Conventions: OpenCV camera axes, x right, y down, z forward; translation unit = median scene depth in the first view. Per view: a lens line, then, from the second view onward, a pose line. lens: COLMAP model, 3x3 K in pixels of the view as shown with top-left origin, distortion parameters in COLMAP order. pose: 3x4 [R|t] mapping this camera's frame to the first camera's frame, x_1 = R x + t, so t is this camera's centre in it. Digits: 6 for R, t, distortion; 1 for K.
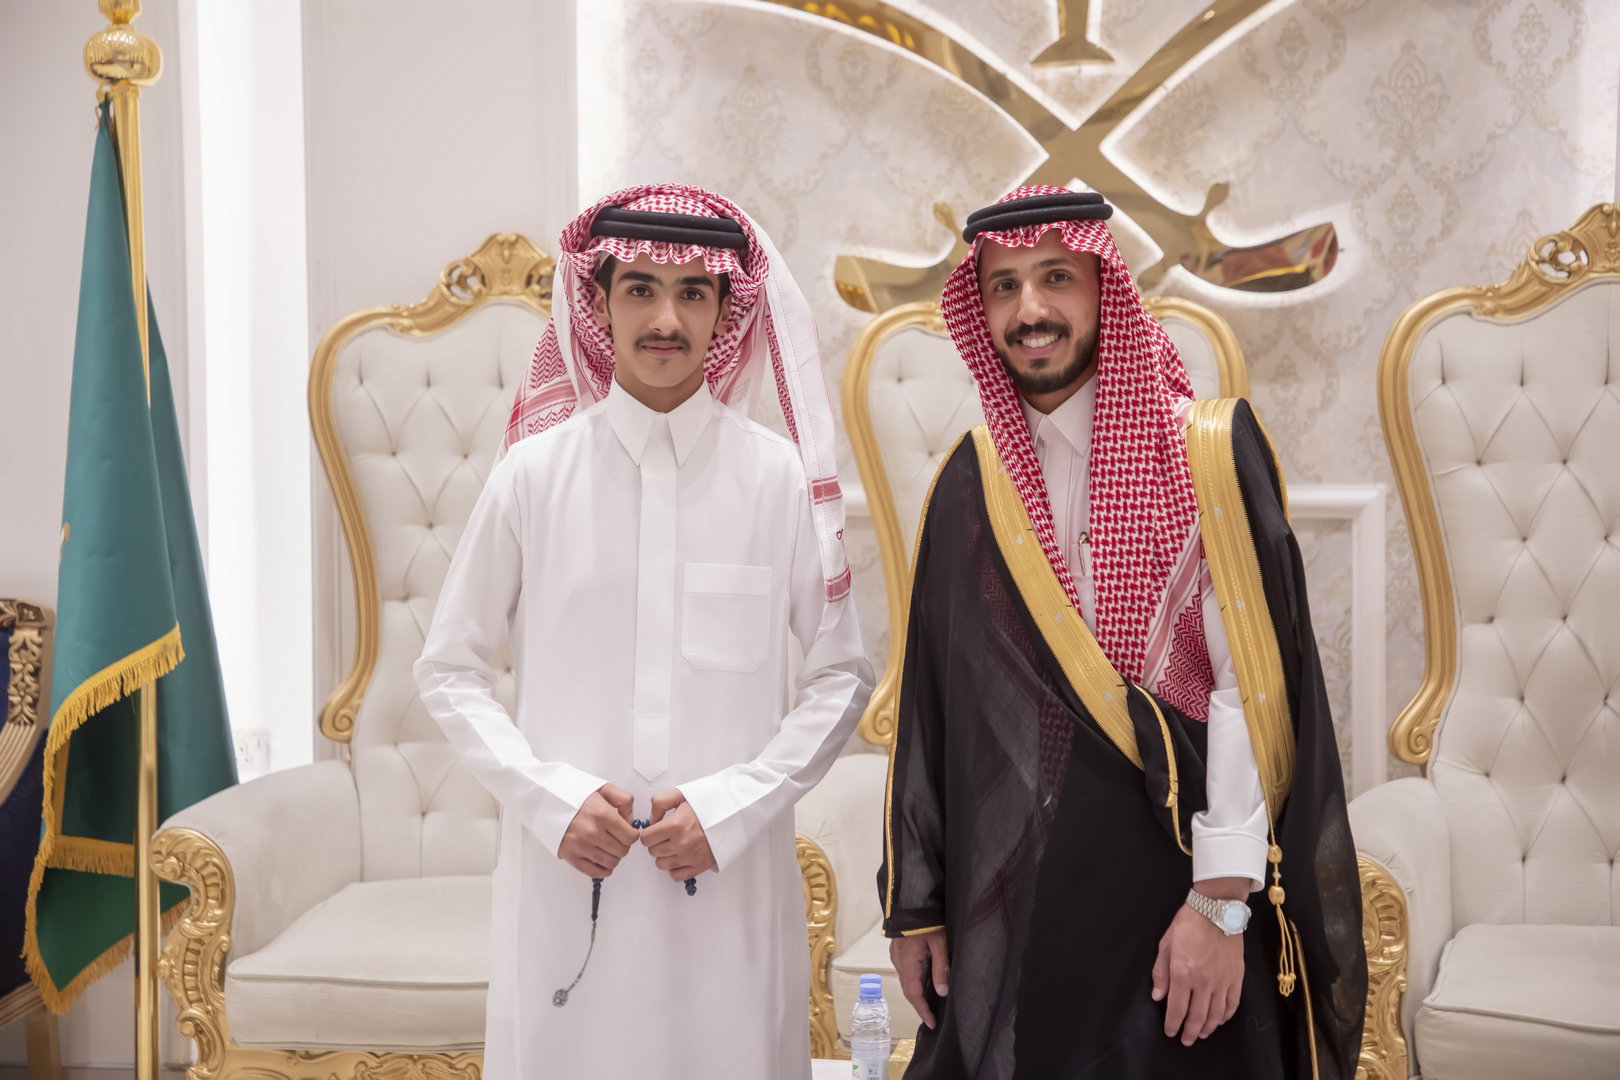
lens RADIAL K [[2812.6, 0, 798.8], [0, 2812.6, 554.3], [0, 0, 1]] dist [0.360622, 0.000000]
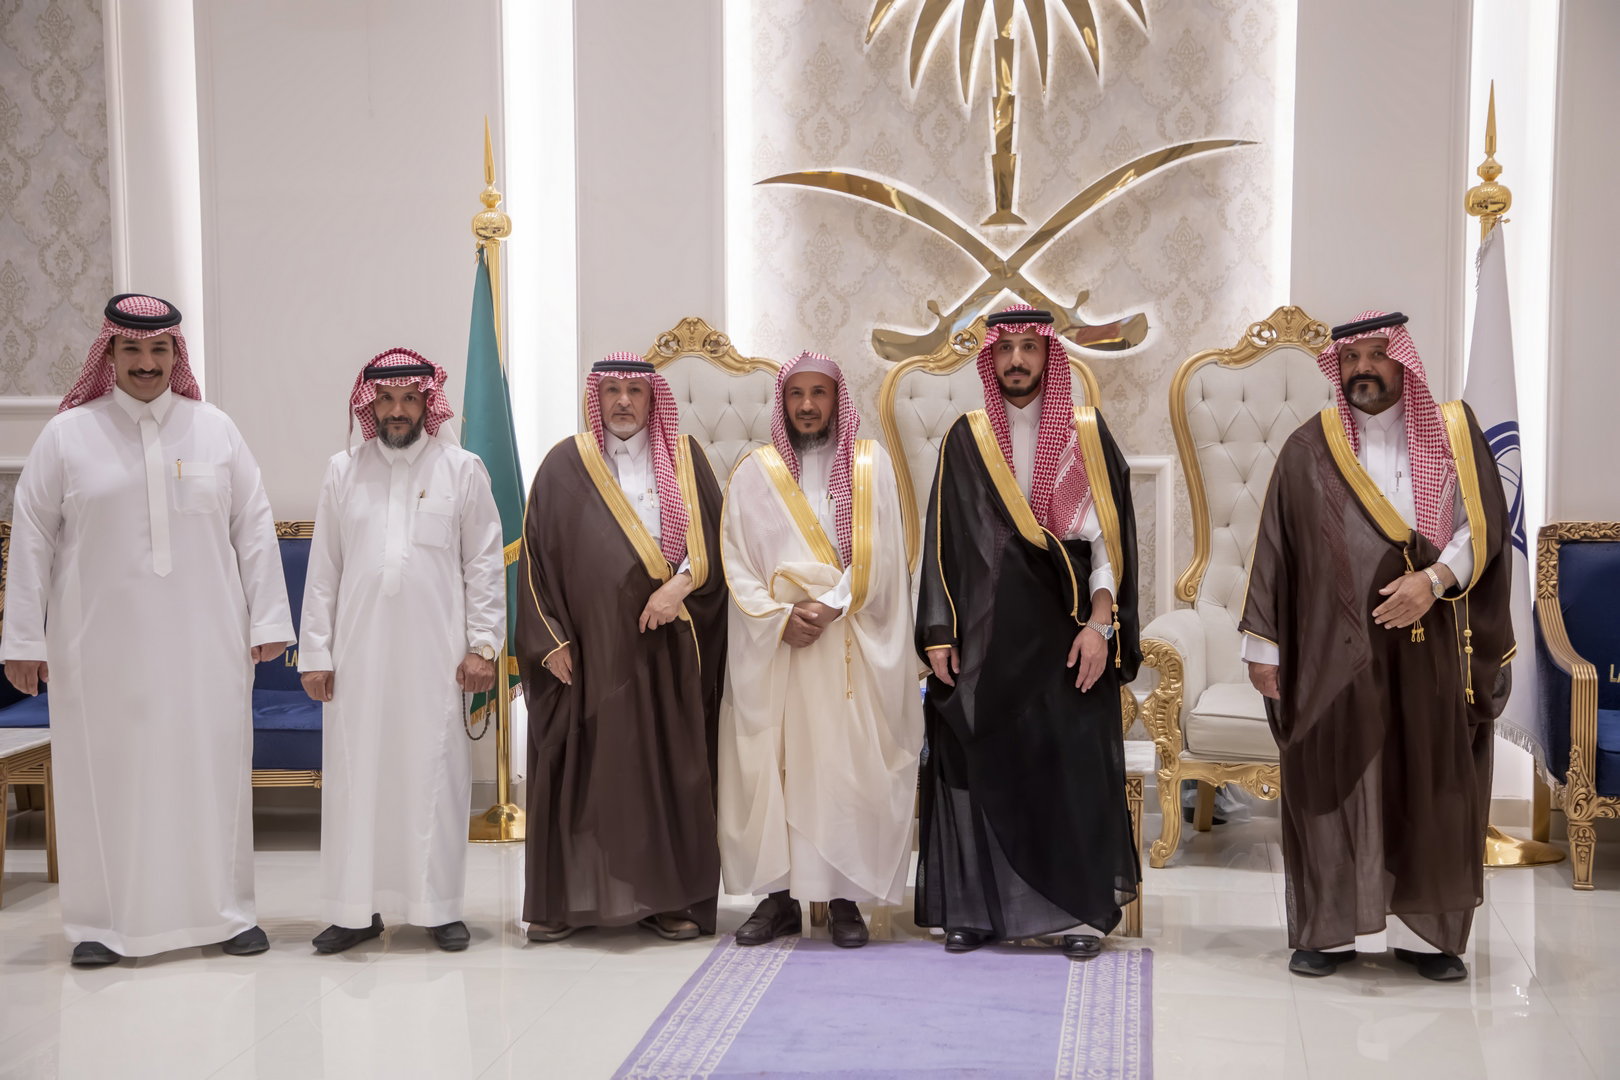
lens RADIAL K [[2338.9, 0, 795.3], [0, 2338.9, 560.7], [0, 0, 1]] dist [0.234244, 0.000000]
pose [[0.999027, -0.002849, 0.044013, -0.104325], [0.002643, 0.999985, 0.004728, 0.035435], [-0.044026, -0.004607, 0.999020, -0.501772]]
